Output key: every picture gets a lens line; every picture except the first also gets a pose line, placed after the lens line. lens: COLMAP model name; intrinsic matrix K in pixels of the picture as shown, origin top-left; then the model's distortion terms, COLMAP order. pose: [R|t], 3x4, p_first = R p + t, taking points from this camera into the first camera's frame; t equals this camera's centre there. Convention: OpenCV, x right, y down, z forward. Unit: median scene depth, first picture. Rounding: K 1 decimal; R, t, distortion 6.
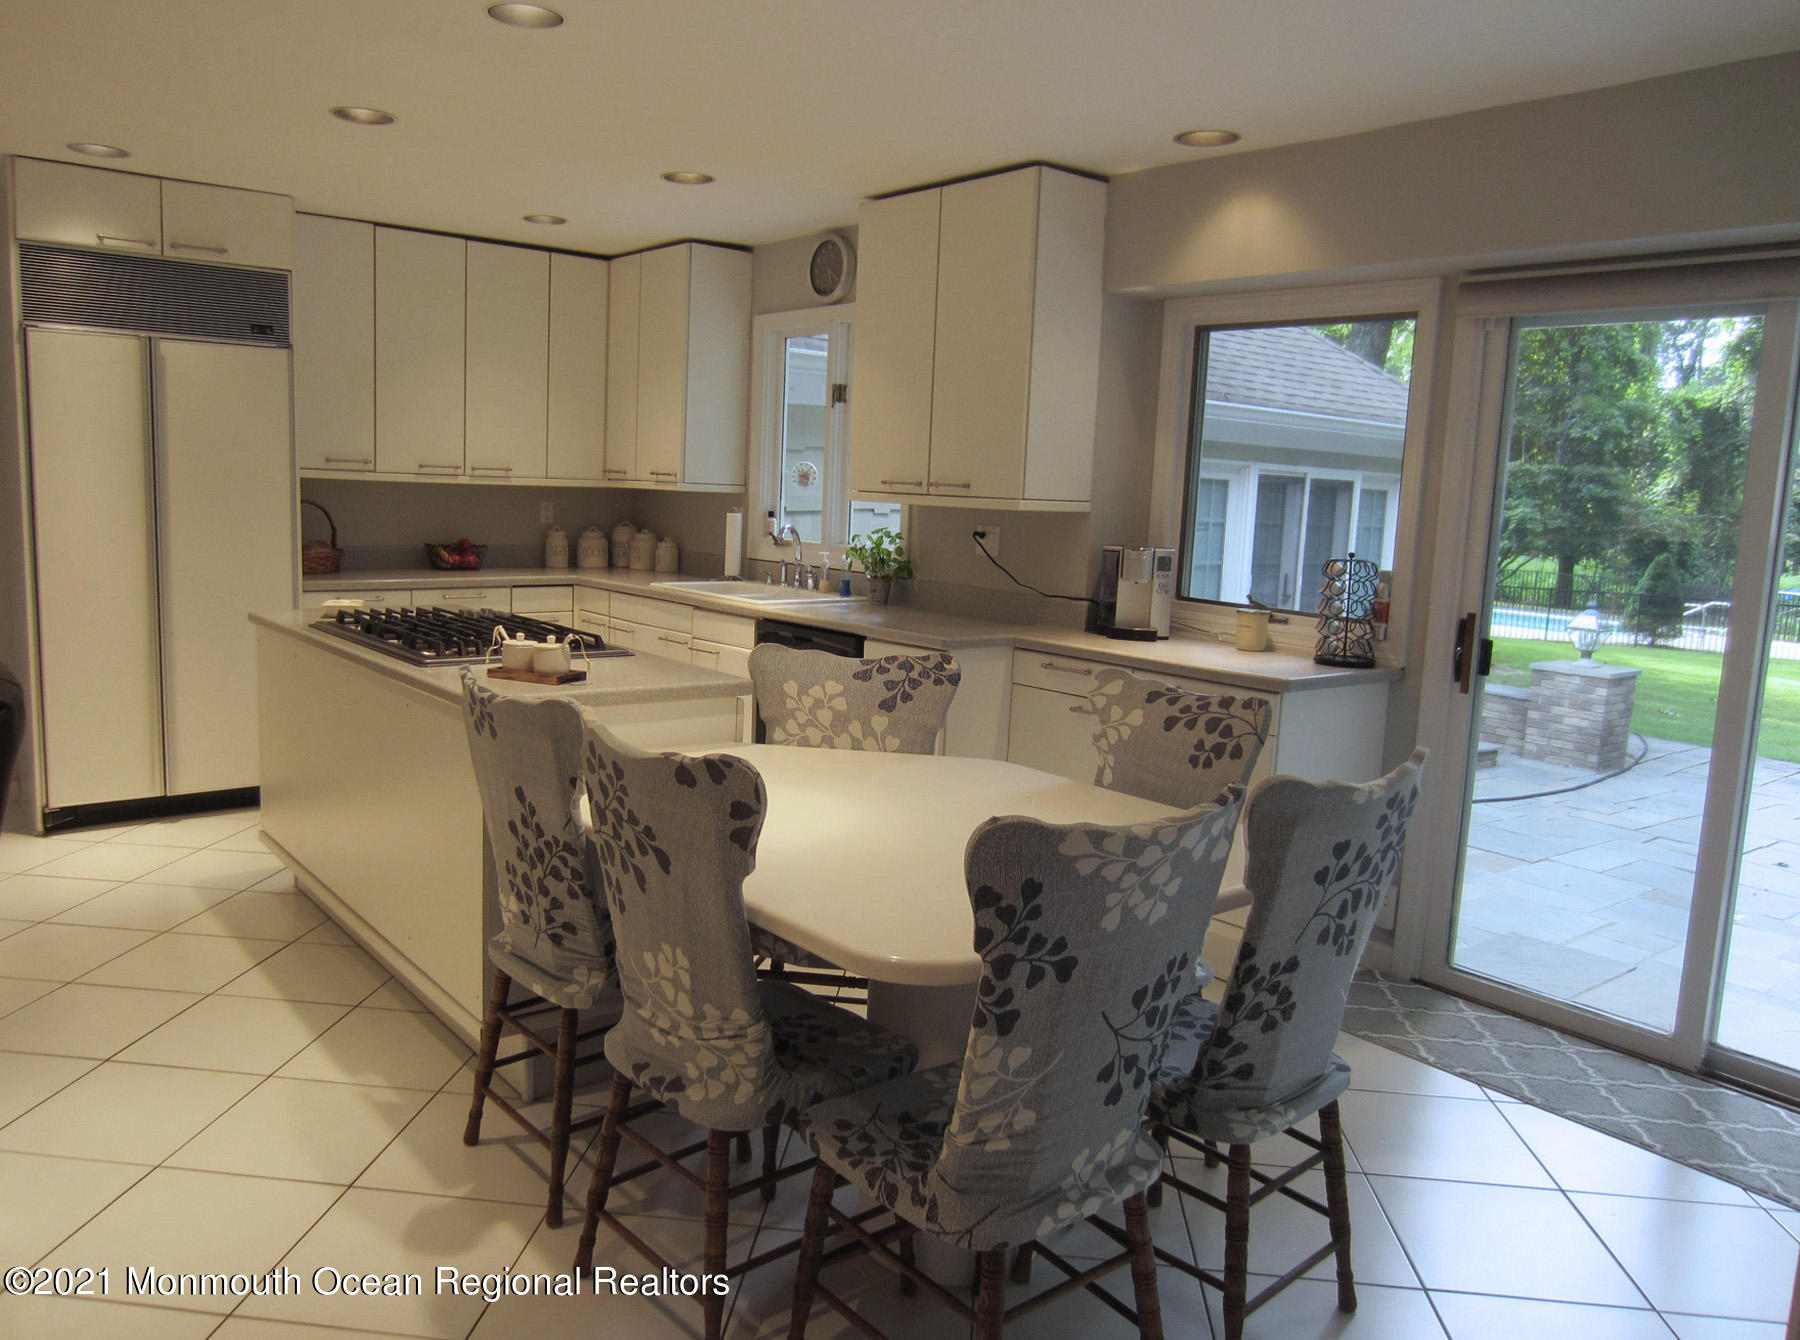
lens RADIAL K [[1315.5, 0, 898.6], [0, 1315.5, 651.5], [0, 0, 1]] dist [-0.004207, 0.002022]
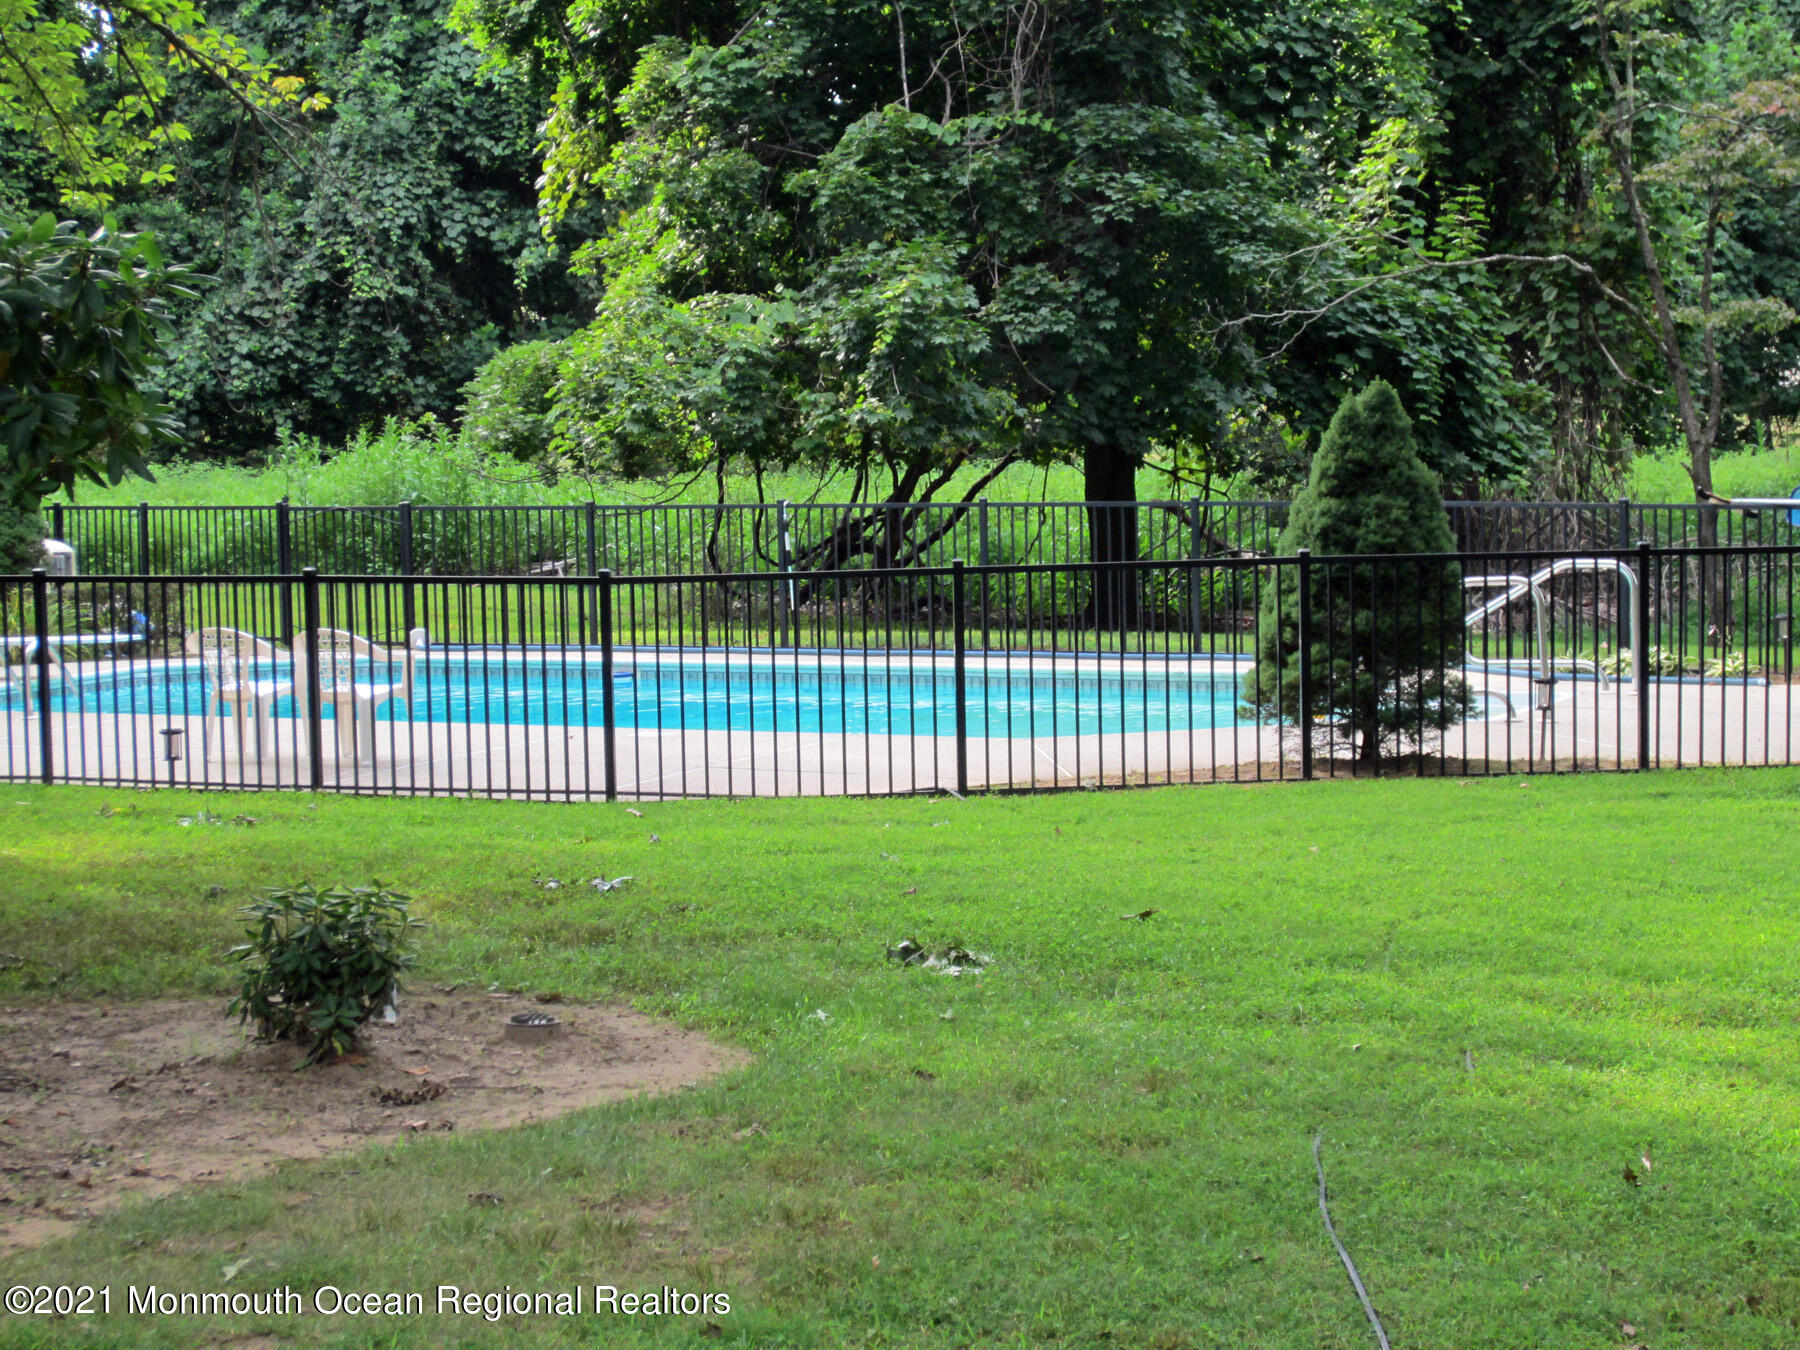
lens RADIAL K [[3952.3, 0, 902.3], [0, 3952.3, 679.5], [0, 0, 1]] dist [0.144867, 0.000000]
pose [[0.920613, -0.100636, 0.377286, 0.157779], [0.116403, 0.993017, -0.019160, -0.011300], [-0.372723, 0.061556, 0.925899, 0.254367]]
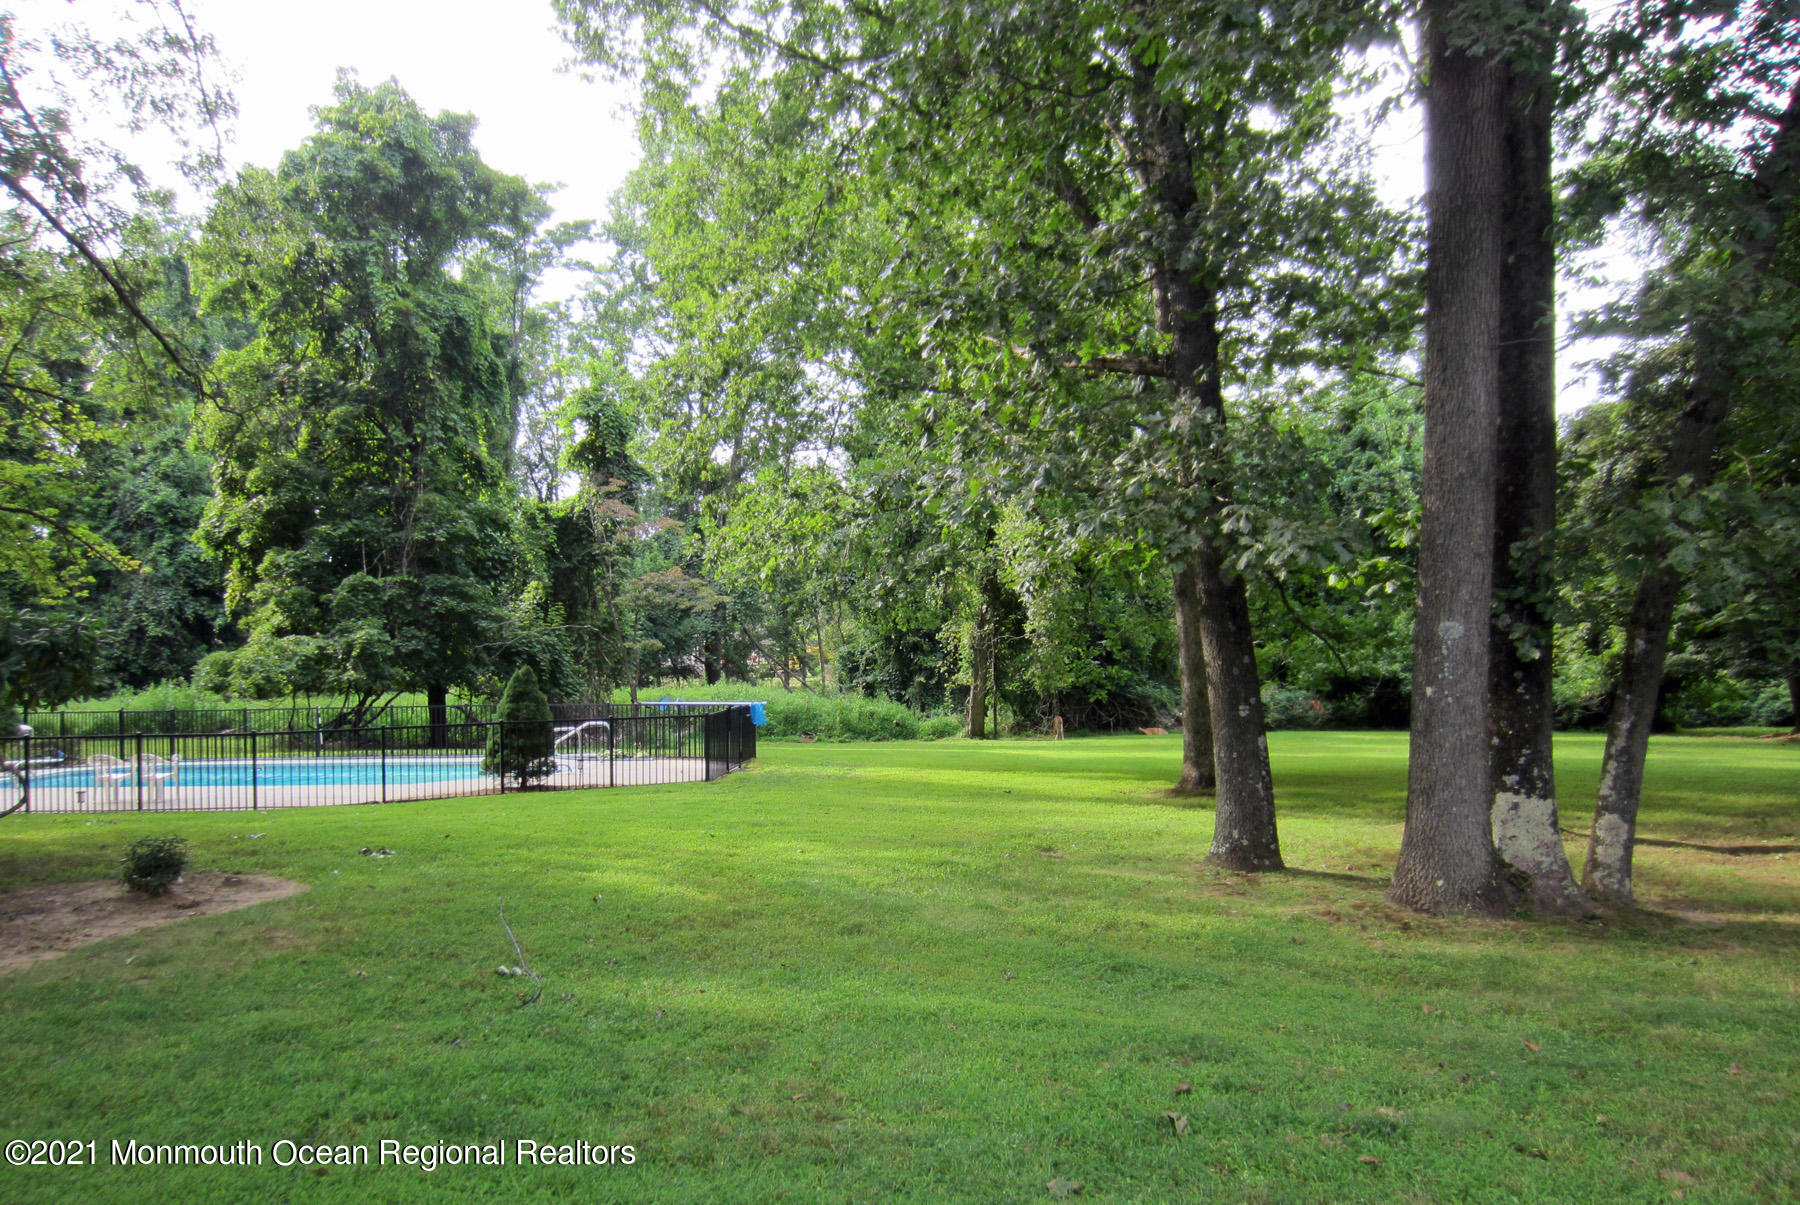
lens RADIAL K [[1310.7, 0, 902.0], [0, 1310.7, 621.8], [0, 0, 1]] dist [-0.031678, 0.007845]
pose [[0.702844, -0.050147, 0.709574, 0.142166], [0.144979, 0.986673, -0.073874, -0.008370], [-0.696413, 0.154795, 0.700747, 0.220417]]
